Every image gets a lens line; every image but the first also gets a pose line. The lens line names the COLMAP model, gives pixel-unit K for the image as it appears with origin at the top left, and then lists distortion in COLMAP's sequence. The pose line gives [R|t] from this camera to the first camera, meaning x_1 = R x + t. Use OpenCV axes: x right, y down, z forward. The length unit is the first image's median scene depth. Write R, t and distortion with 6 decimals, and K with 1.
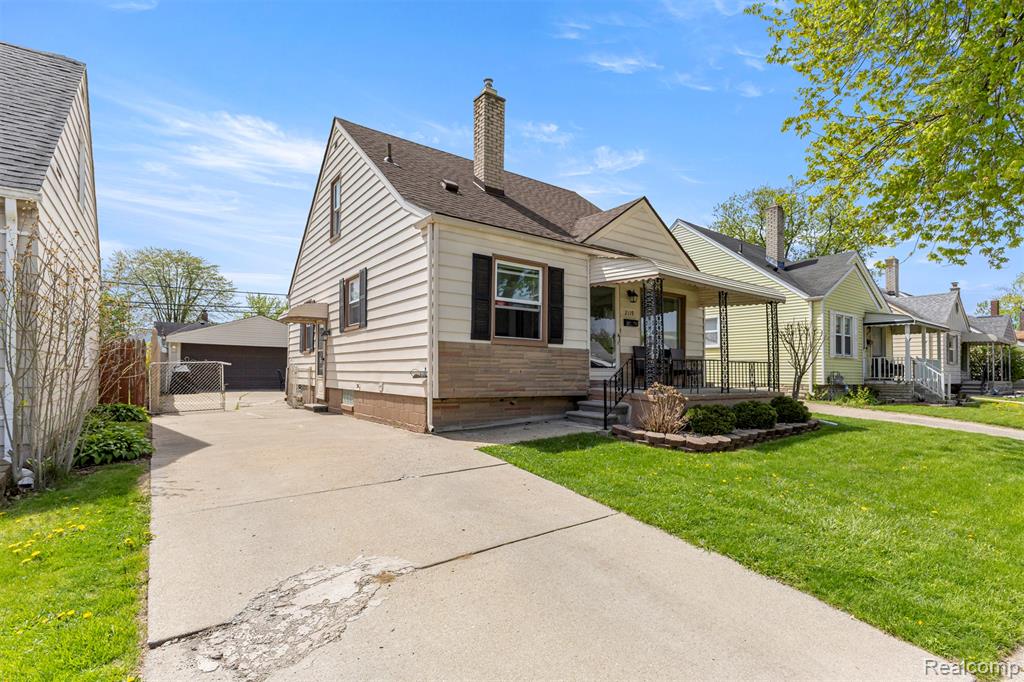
lens RADIAL K [[480.4, 0, 524.7], [0, 480.4, 368.8], [0, 0, 1]] dist [0.002243, 0.000683]
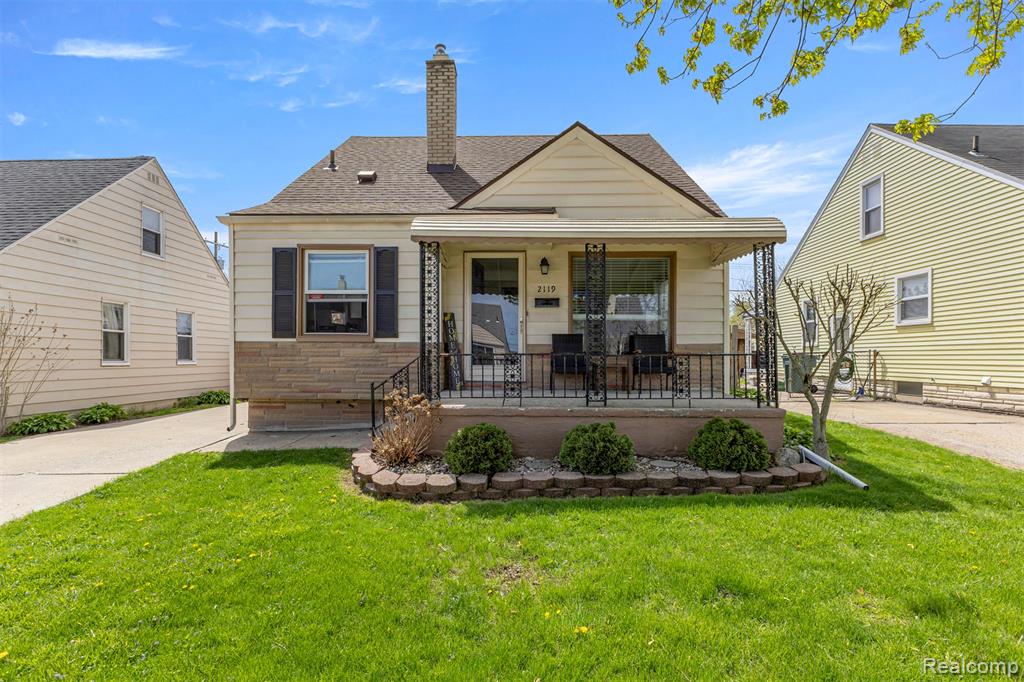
lens RADIAL K [[480.4, 0, 522.1], [0, 480.4, 358.7], [0, 0, 1]] dist [0.002243, 0.000683]
pose [[0.787088, -0.009045, -0.616774, 0.828979], [0.010374, 0.999945, -0.001425, -0.012368], [0.616753, -0.005277, 0.787139, 0.522415]]
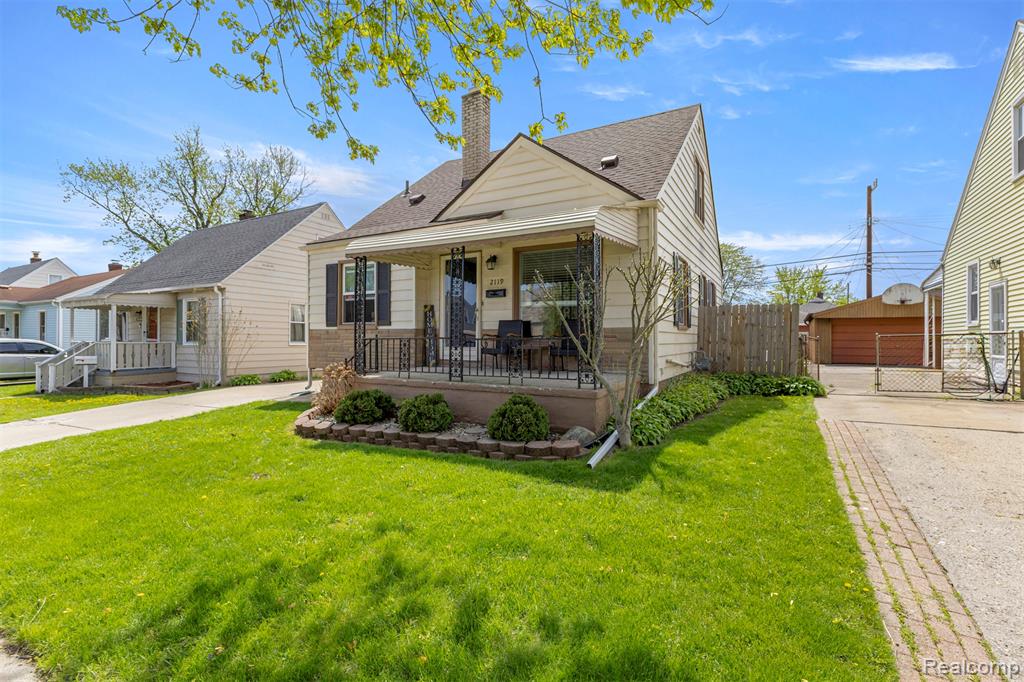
lens RADIAL K [[480.4, 0, 513.0], [0, 480.4, 338.8], [0, 0, 1]] dist [0.002243, 0.000683]
pose [[0.395268, -0.010721, -0.918503, 1.311920], [0.007998, 0.999934, -0.008230, -0.010226], [0.918531, -0.004093, 0.395328, 0.897628]]
